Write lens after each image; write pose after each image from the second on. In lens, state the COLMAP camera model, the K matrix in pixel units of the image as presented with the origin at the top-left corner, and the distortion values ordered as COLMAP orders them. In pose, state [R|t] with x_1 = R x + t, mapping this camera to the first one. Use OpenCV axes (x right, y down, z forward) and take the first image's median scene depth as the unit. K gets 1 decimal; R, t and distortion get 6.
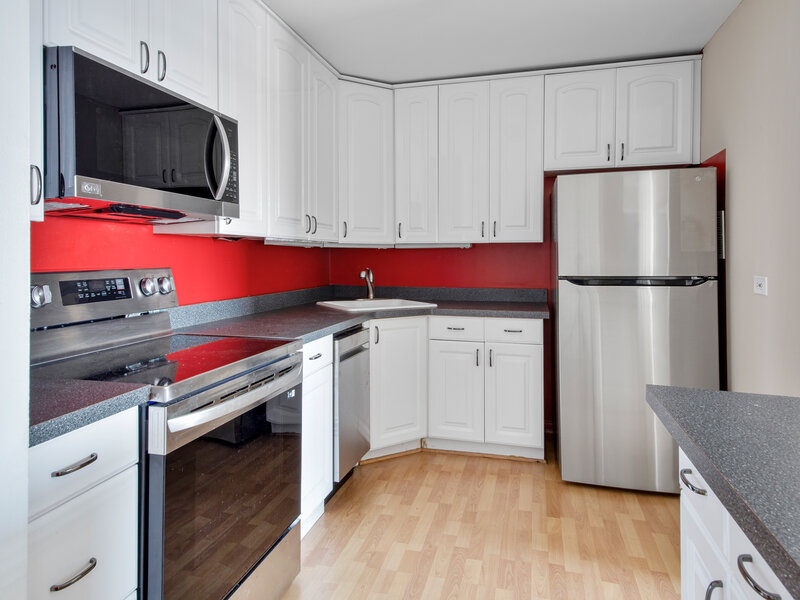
lens RADIAL K [[515.5, 0, 397.4], [0, 515.5, 257.6], [0, 0, 1]] dist [0.035527, -0.004160]
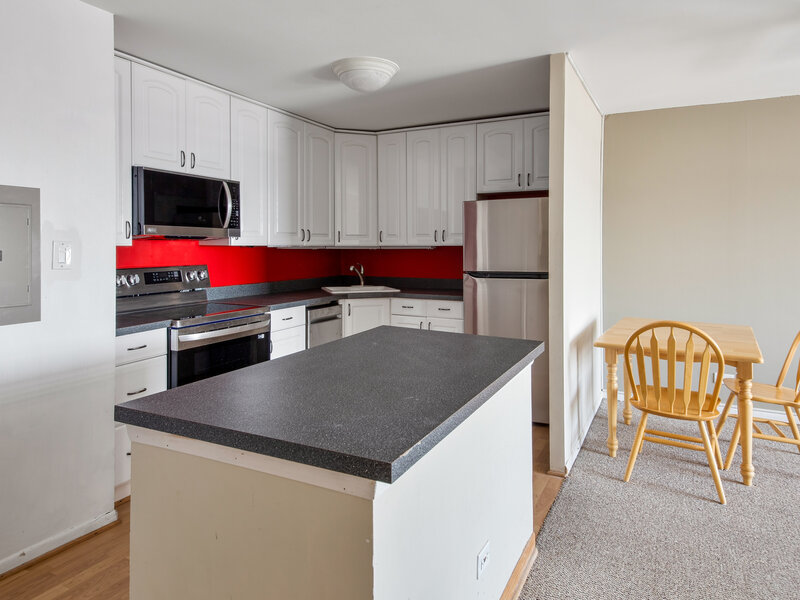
lens RADIAL K [[528.2, 0, 401.6], [0, 528.2, 250.0], [0, 0, 1]] dist [0.038141, -0.004475]
pose [[0.977553, 0.002014, -0.210682, 0.457161], [-0.000548, 0.999975, 0.007014, -0.034107], [0.210691, -0.006741, 0.977530, -0.481863]]
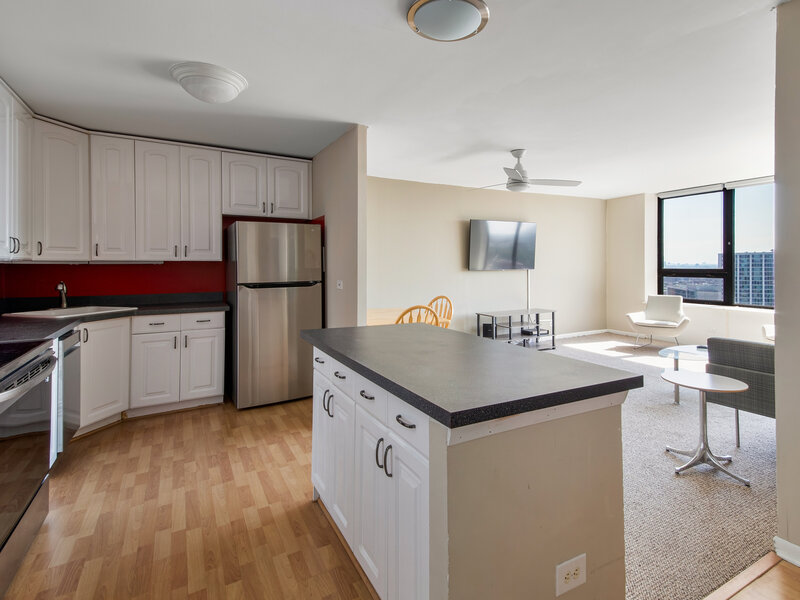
lens RADIAL K [[407.0, 0, 405.3], [0, 407.0, 264.8], [0, 0, 1]] dist [0.045949, -0.000624]
pose [[0.720475, 0.000375, 0.693481, -0.198775], [0.001338, 0.999997, -0.001931, -0.019066], [-0.693480, 0.002320, 0.720472, -0.289062]]
